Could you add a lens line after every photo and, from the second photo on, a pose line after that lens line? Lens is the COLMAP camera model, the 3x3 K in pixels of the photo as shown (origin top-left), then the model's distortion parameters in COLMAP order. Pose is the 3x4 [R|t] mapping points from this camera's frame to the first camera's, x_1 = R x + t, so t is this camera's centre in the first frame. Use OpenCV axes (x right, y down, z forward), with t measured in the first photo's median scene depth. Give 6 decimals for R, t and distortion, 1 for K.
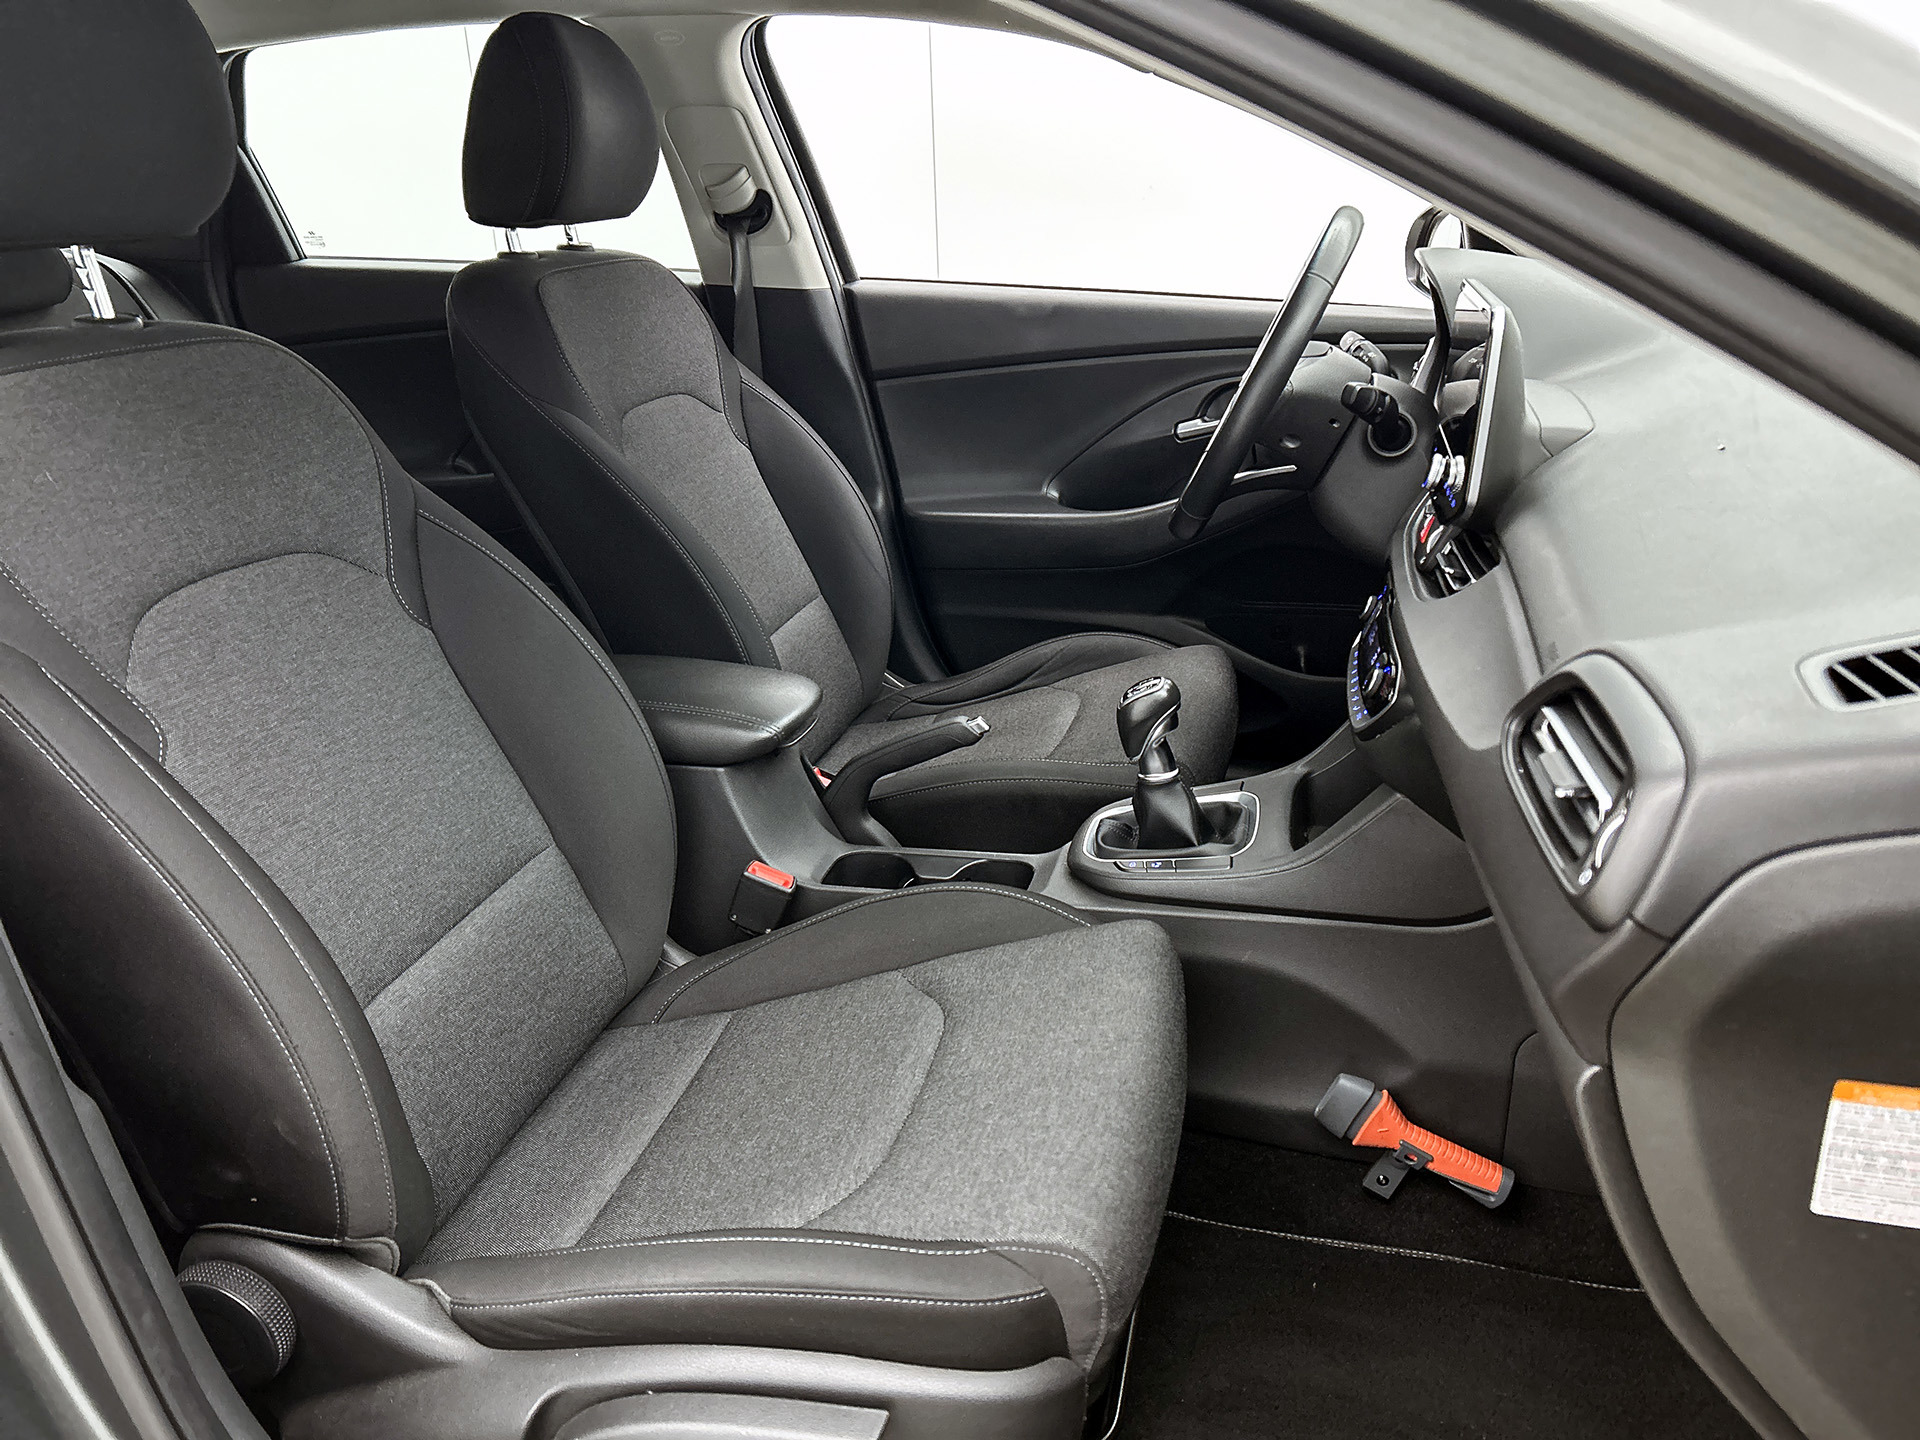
lens RADIAL K [[1432.2, 0, 966.1], [0, 1432.2, 726.7], [0, 0, 1]] dist [0.036801, -0.050525]
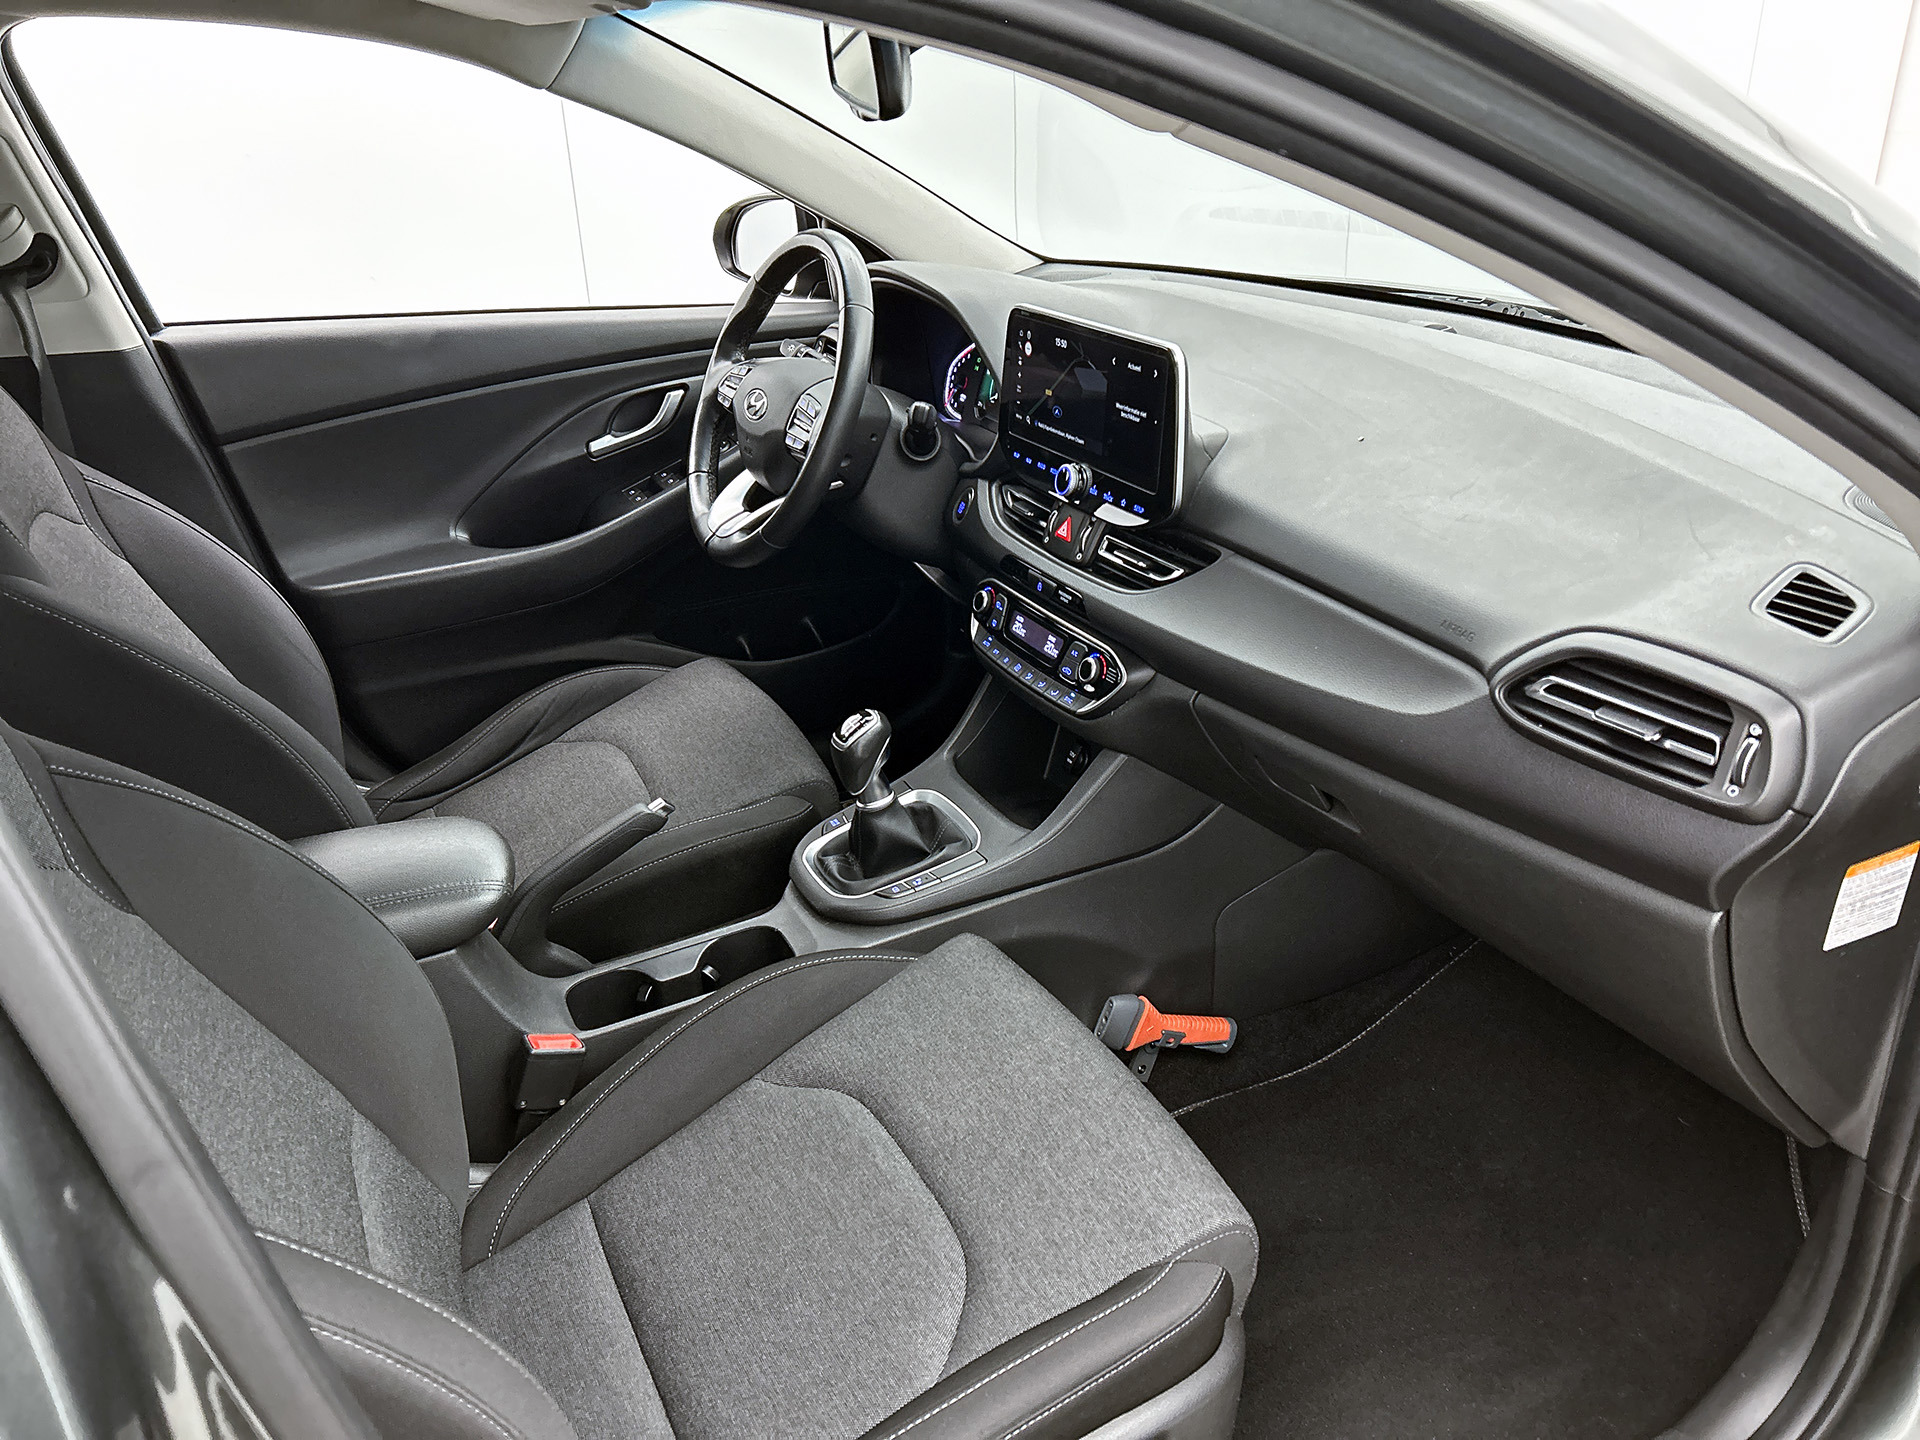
lens RADIAL K [[1432.2, 0, 972.2], [0, 1432.2, 724.6], [0, 0, 1]] dist [0.036801, -0.050525]
pose [[0.758785, -0.274901, 0.590486, -0.293160], [0.242519, 0.960626, 0.135579, -0.101792], [-0.604508, 0.040328, 0.795578, 0.087830]]
